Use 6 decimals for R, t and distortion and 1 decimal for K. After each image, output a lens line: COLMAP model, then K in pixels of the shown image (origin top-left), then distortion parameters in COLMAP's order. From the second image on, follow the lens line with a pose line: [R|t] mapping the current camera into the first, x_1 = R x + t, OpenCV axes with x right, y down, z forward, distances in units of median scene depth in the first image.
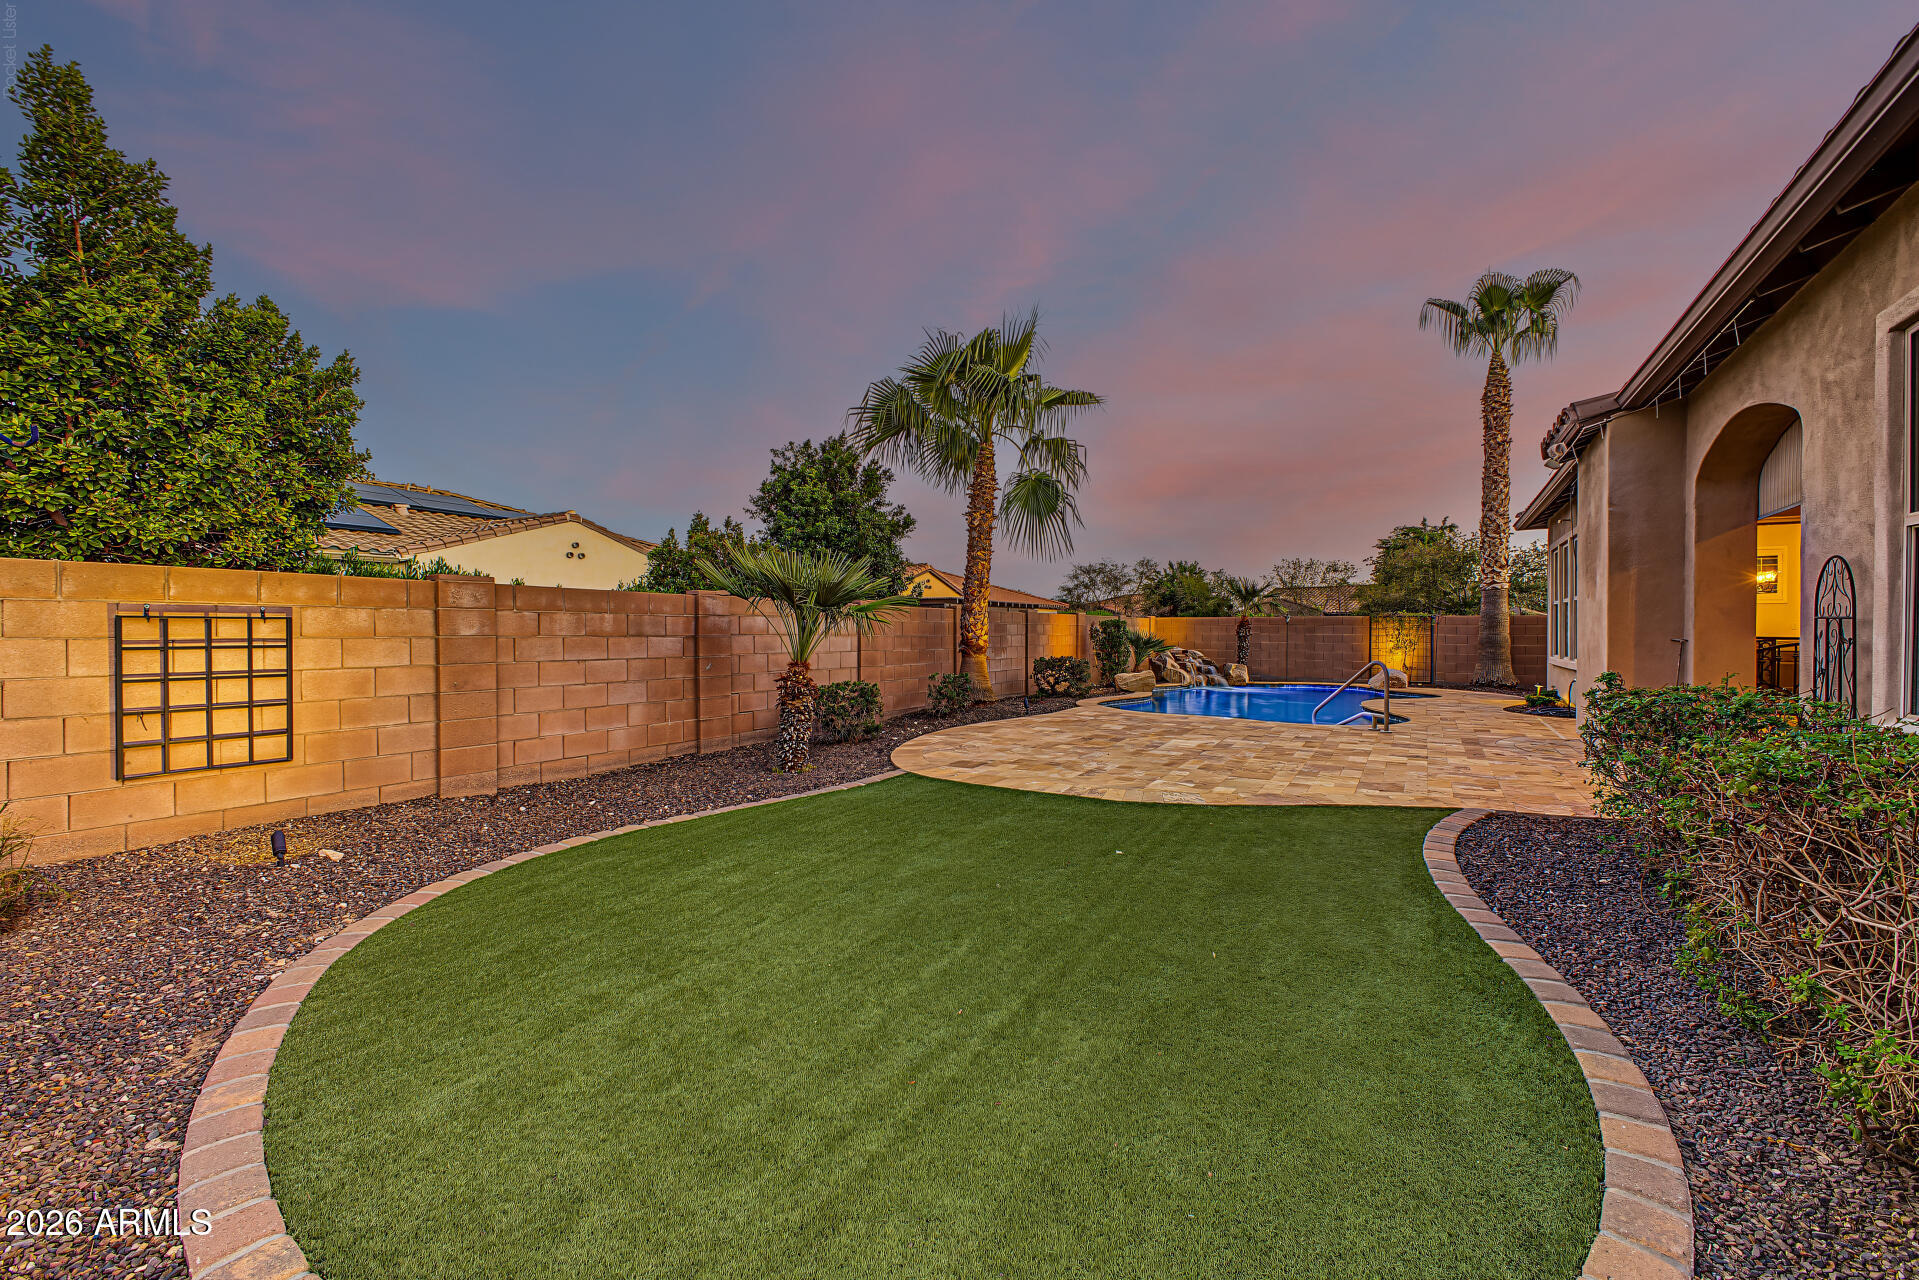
lens RADIAL K [[757.9, 0, 959.4], [0, 757.9, 632.2], [0, 0, 1]] dist [0.004503, -0.000265]
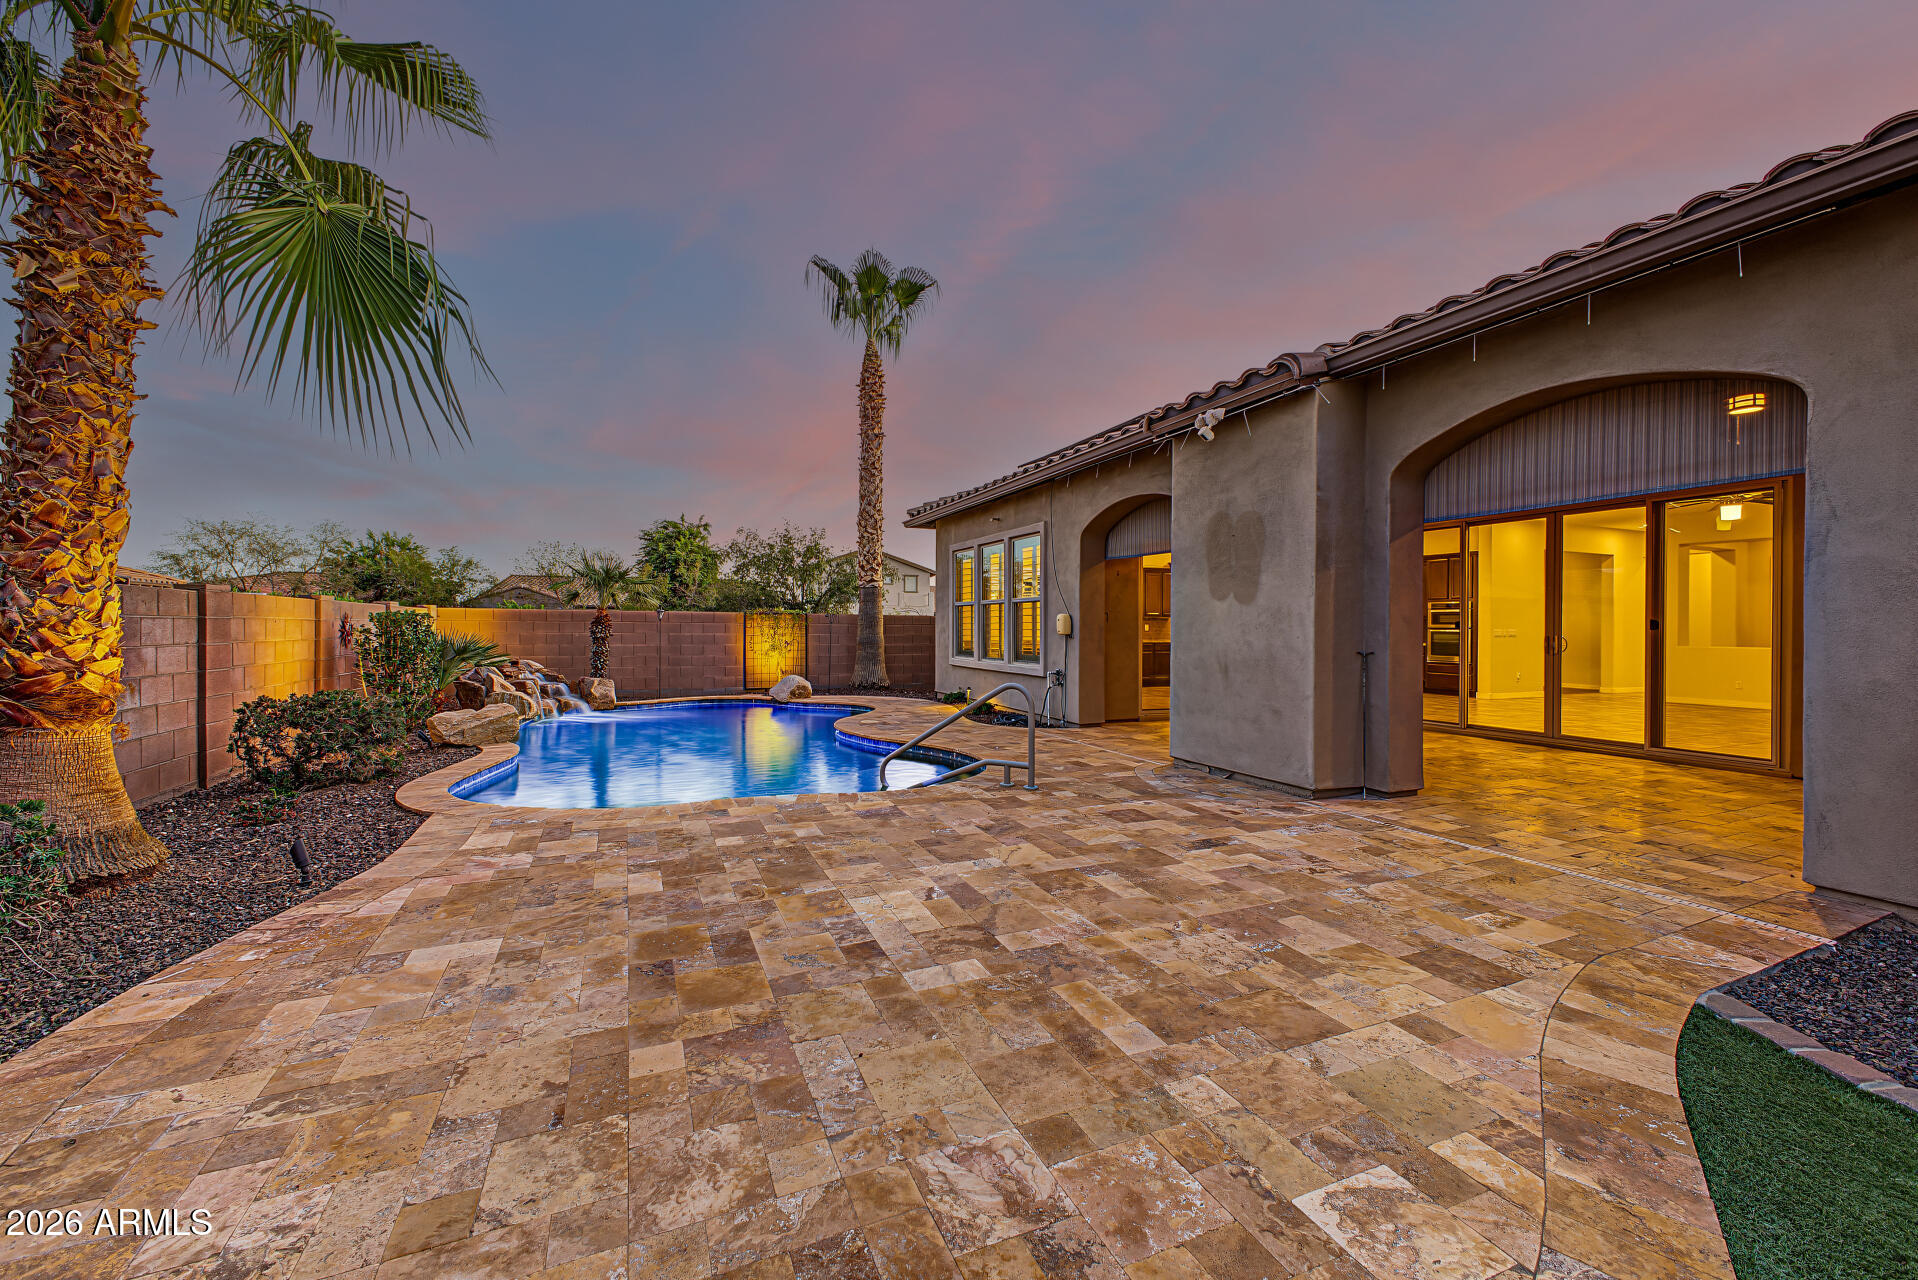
lens RADIAL K [[757.5, 0, 958.9], [0, 757.5, 632.2], [0, 0, 1]] dist [0.004503, -0.000265]
pose [[0.568345, -0.003402, 0.822783, -0.017037], [-0.004779, 0.999961, 0.007435, -0.007213], [-0.822777, -0.008158, 0.568306, 0.363401]]
